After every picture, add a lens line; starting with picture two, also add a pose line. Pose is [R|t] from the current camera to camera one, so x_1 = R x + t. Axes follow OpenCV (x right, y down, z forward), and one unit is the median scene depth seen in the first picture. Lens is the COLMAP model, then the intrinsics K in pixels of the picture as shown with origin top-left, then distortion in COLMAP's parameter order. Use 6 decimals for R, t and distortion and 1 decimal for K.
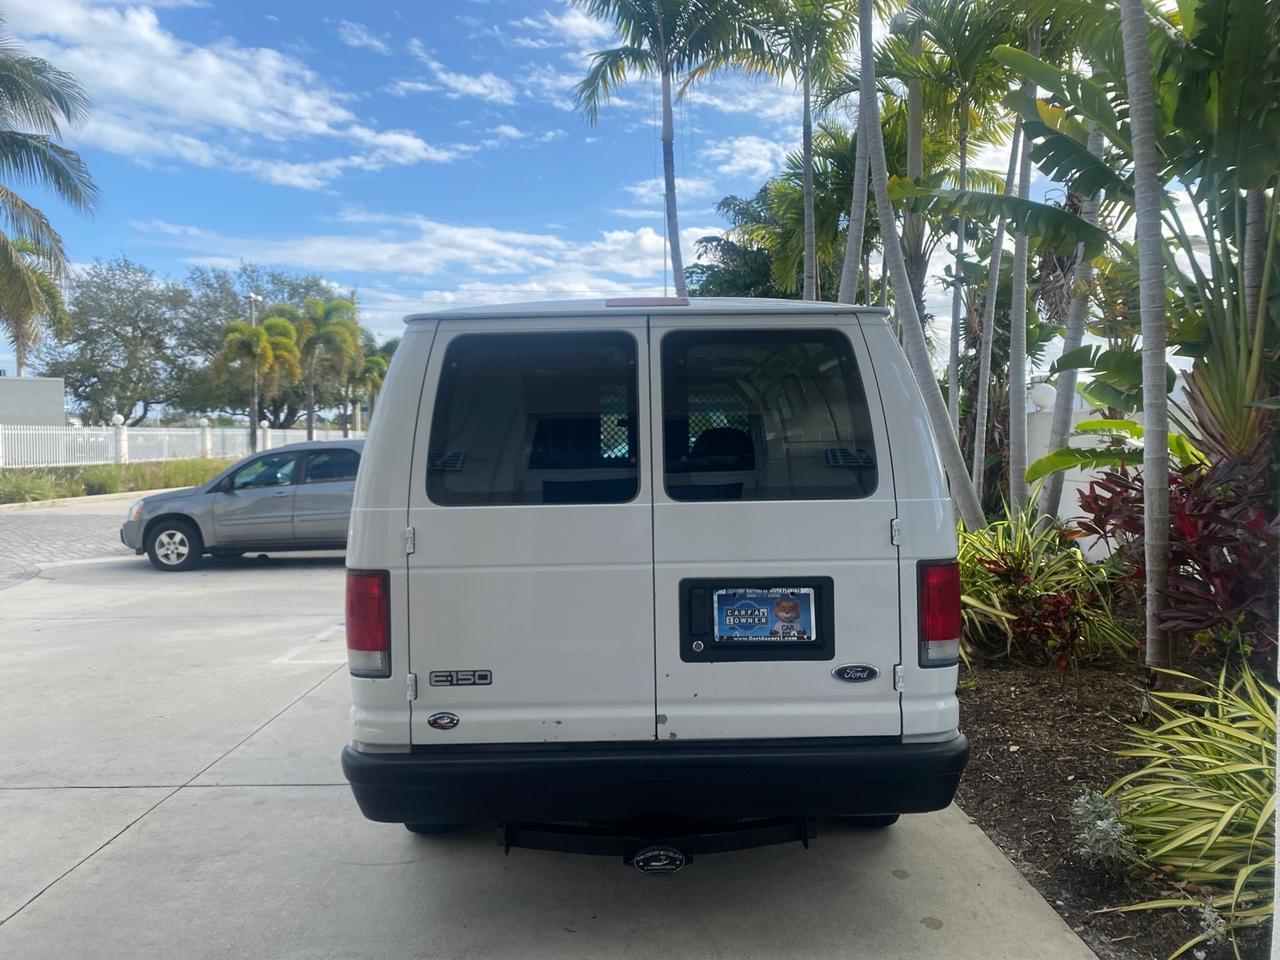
lens RADIAL K [[972.1, 0, 640.9], [0, 972.1, 478.0], [0, 0, 1]] dist [0.010344, 0.004496]
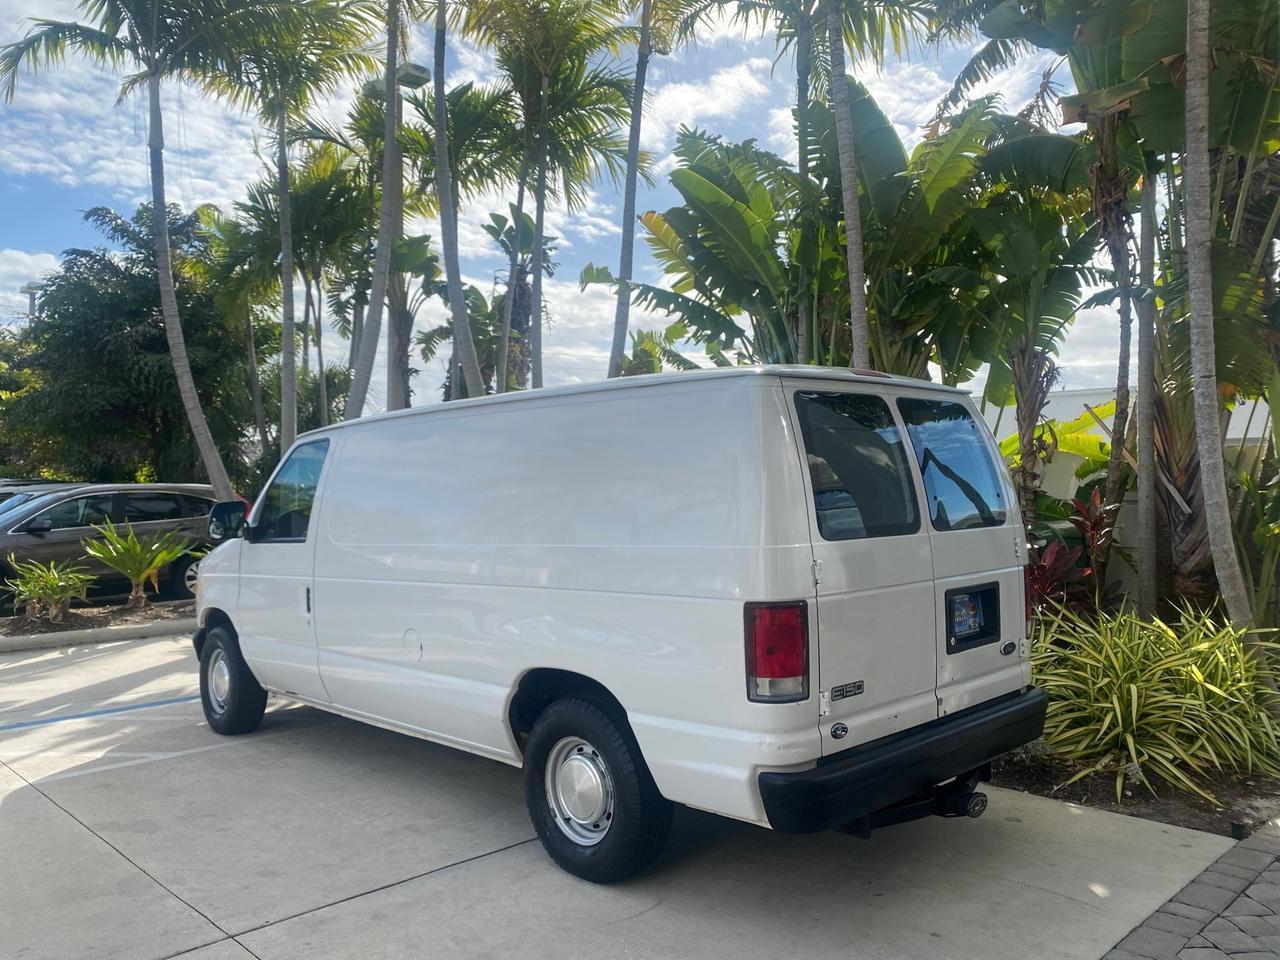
lens RADIAL K [[971.9, 0, 640.0], [0, 971.9, 475.7], [0, 0, 1]] dist [0.010625, -0.005864]
pose [[0.730524, 0.011105, 0.682796, -0.712671], [0.024412, 0.998804, -0.042362, -0.002608], [-0.682450, 0.047615, 0.729380, 0.198170]]
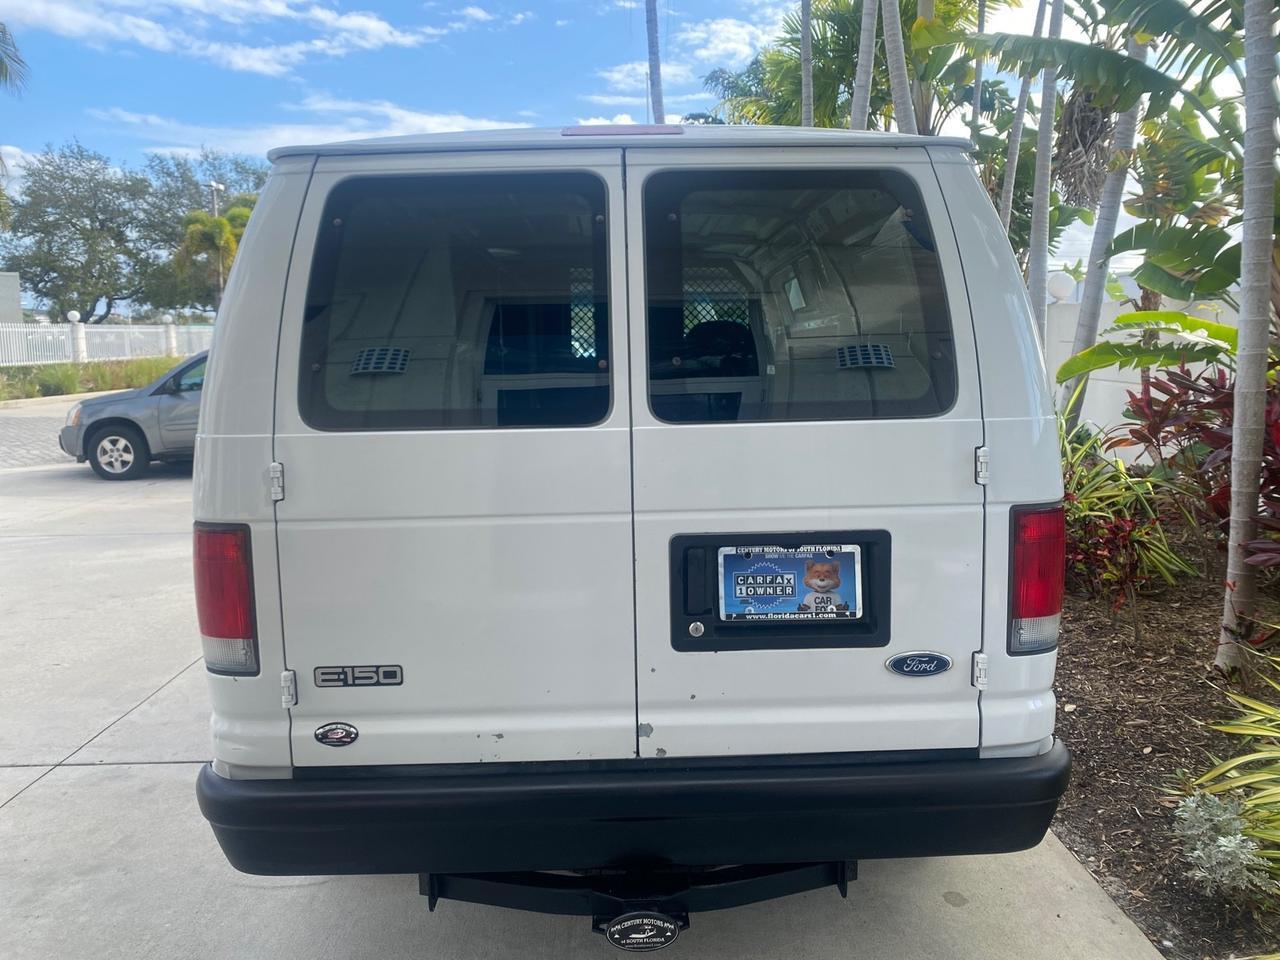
lens RADIAL K [[971.4, 0, 638.1], [0, 971.4, 470.3], [0, 0, 1]] dist [0.009831, 0.000791]
pose [[0.999896, -0.005043, 0.013540, 0.004750], [0.003699, 0.995227, 0.097513, -0.006027], [-0.013967, -0.097452, 0.995142, 0.194147]]
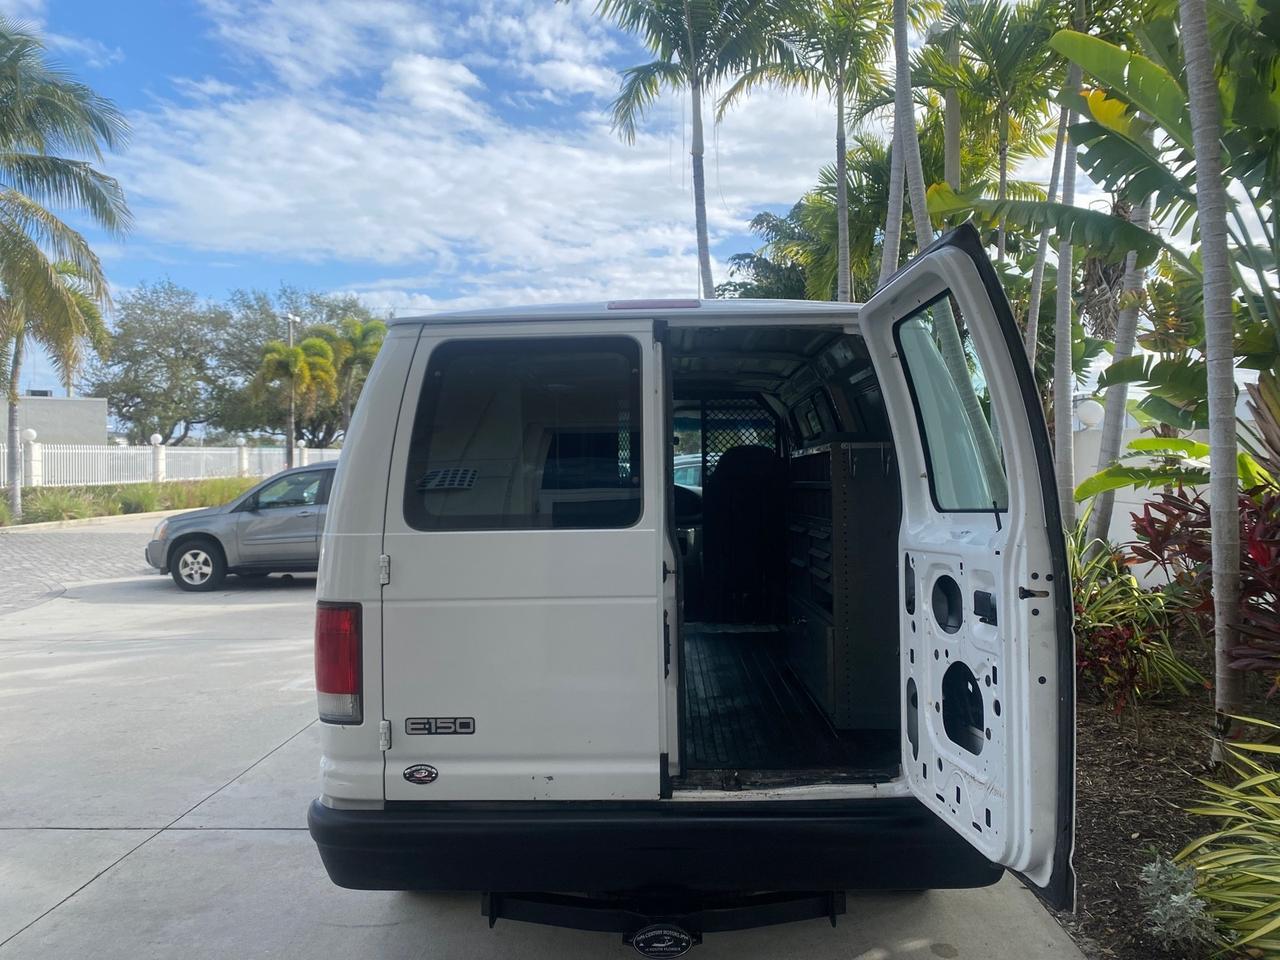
lens RADIAL K [[971.1, 0, 640.6], [0, 971.1, 473.5], [0, 0, 1]] dist [0.010571, -0.002078]
pose [[0.999307, 0.001277, -0.037212, 0.018300], [-0.002199, 0.999691, -0.024749, -0.001405], [0.037169, 0.024814, 0.999001, 0.073123]]
